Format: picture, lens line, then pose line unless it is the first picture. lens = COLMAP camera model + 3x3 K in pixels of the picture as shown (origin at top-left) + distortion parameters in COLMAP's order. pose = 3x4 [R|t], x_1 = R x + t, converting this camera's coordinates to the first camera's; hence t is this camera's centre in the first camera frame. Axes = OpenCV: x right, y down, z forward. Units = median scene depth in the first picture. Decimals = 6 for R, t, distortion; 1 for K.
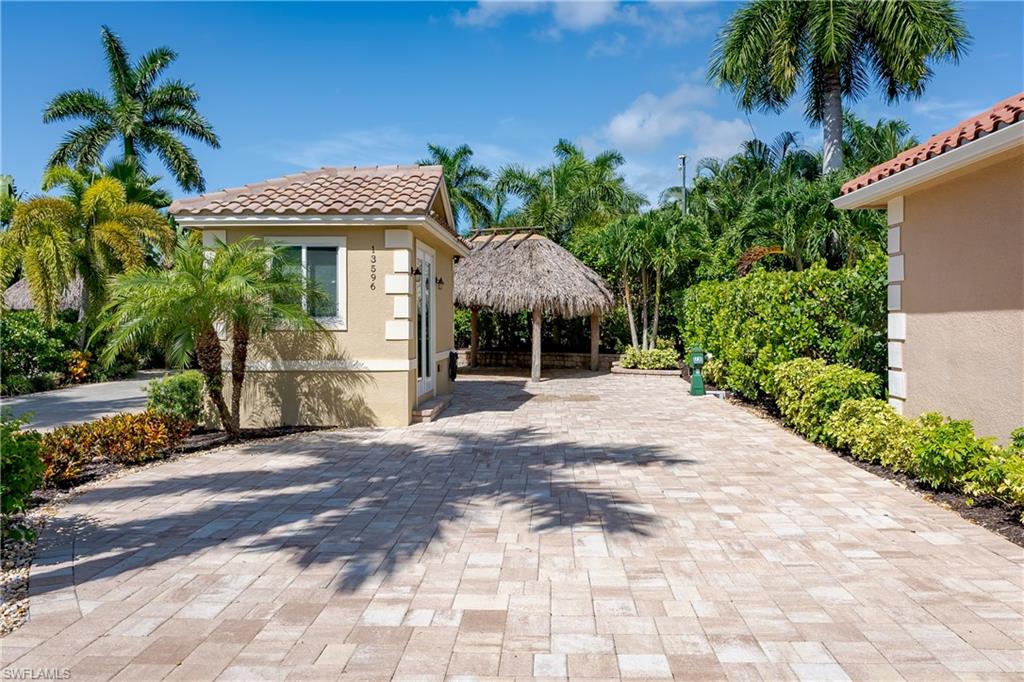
lens RADIAL K [[791.8, 0, 526.8], [0, 791.8, 317.5], [0, 0, 1]] dist [0.001112, -0.001450]
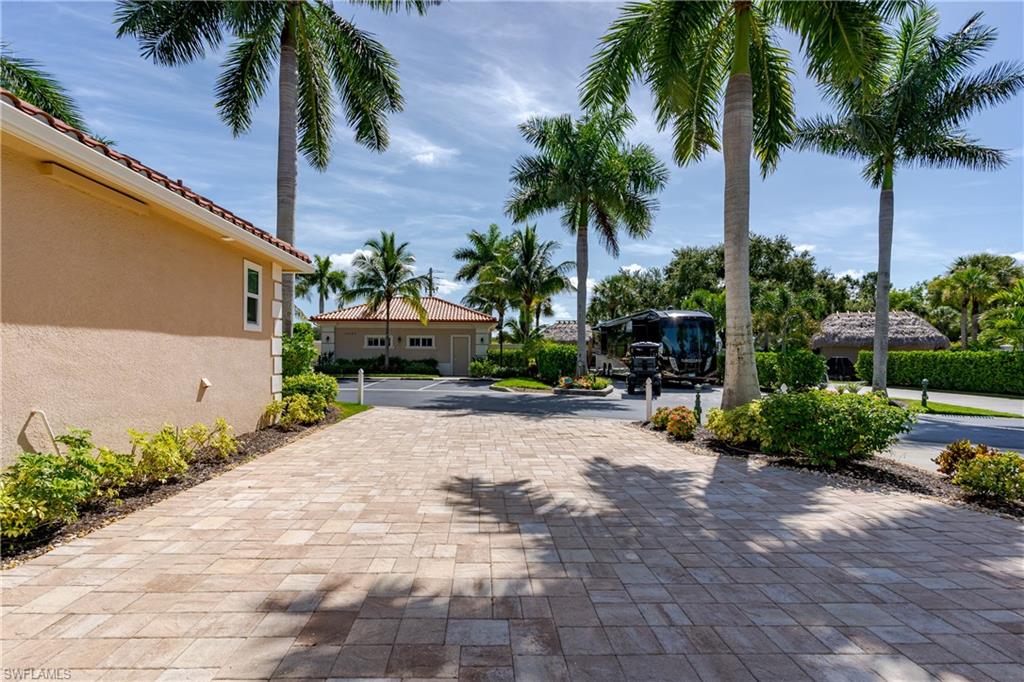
lens RADIAL K [[496.8, 0, 495.0], [0, 496.8, 357.3], [0, 0, 1]] dist [0.003372, -0.000159]
pose [[-0.998263, -0.005450, -0.058655, 0.033320], [-0.005432, 0.999985, -0.000458, 0.012508], [0.058657, -0.000139, -0.998278, 0.579398]]
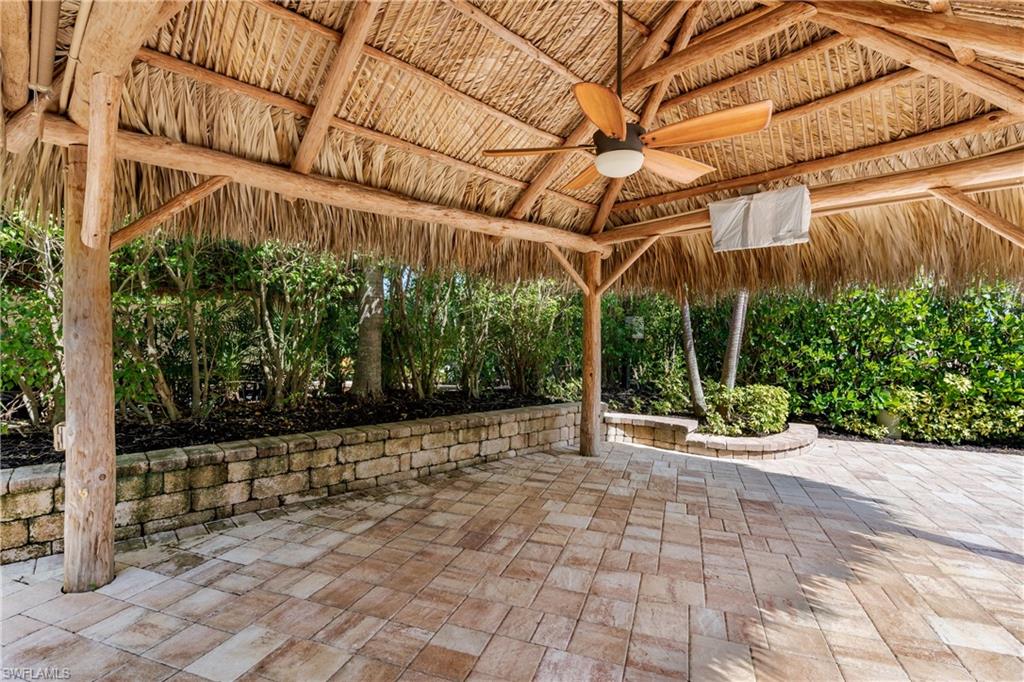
lens RADIAL K [[483.1, 0, 513.5], [0, 483.1, 338.8], [0, 0, 1]] dist [0.001145, 0.000018]
pose [[0.302946, 0.007470, 0.952978, -0.170240], [-0.009936, 0.999940, -0.004680, 0.015568], [-0.952956, -0.008051, 0.303002, 1.118105]]
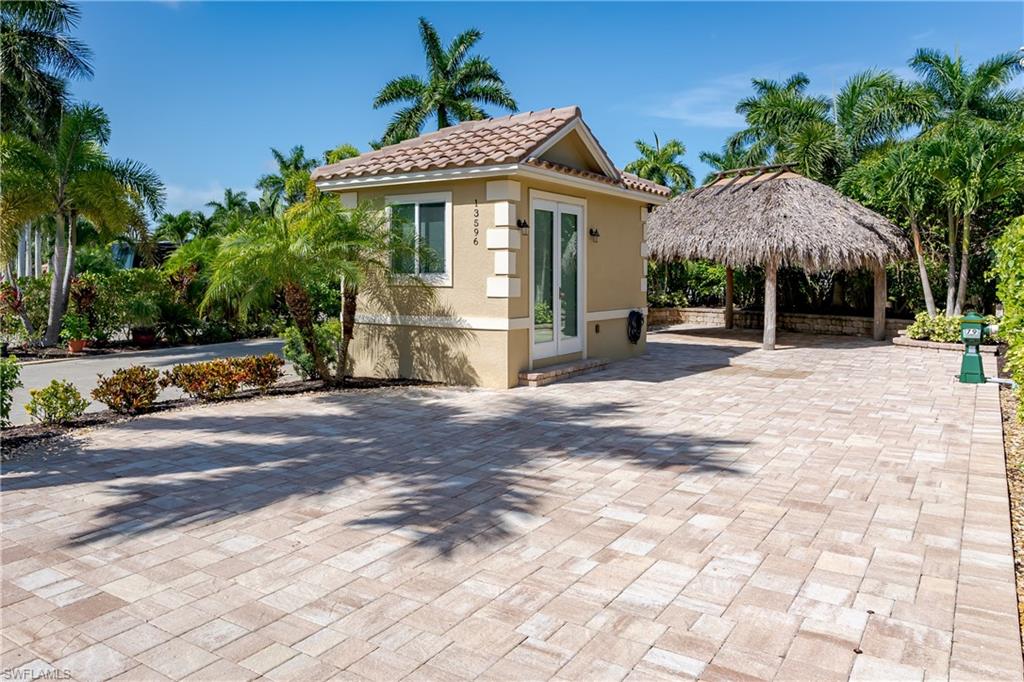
lens RADIAL K [[772.5, 0, 385.8], [0, 772.5, 286.3], [0, 0, 1]] dist [0.007649, -0.002137]
pose [[0.808008, 0.012081, -0.589047, 0.164811], [-0.000039, 0.999791, 0.020452, -0.002412], [0.589171, -0.016502, 0.807840, 0.105188]]
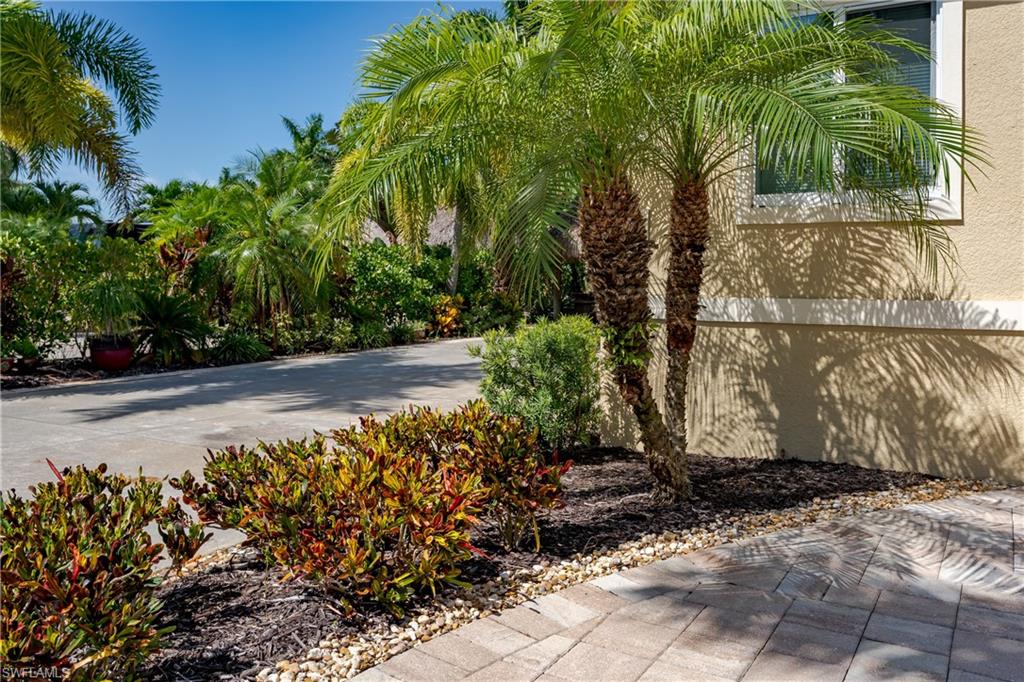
lens RADIAL K [[846.4, 0, 485.6], [0, 846.4, 288.2], [0, 0, 1]] dist [0.005649, 0.001389]
pose [[0.866889, 0.012633, -0.498341, -0.134342], [-0.007336, 0.999894, 0.012587, 0.026993], [0.498447, -0.007256, 0.866890, 0.329032]]
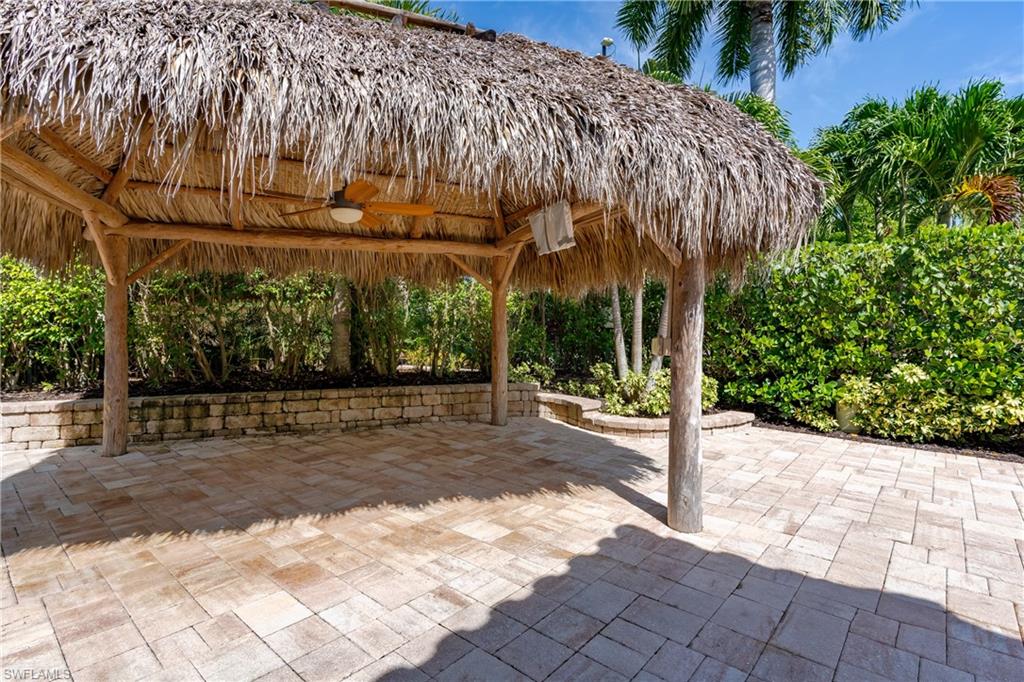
lens RADIAL K [[499.8, 0, 516.4], [0, 499.8, 320.7], [0, 0, 1]] dist [0.002891, 0.000852]
pose [[0.628264, 0.018155, 0.777788, -0.155236], [-0.001425, 0.999753, -0.022185, 0.016233], [-0.777999, 0.012830, 0.628135, 0.938185]]
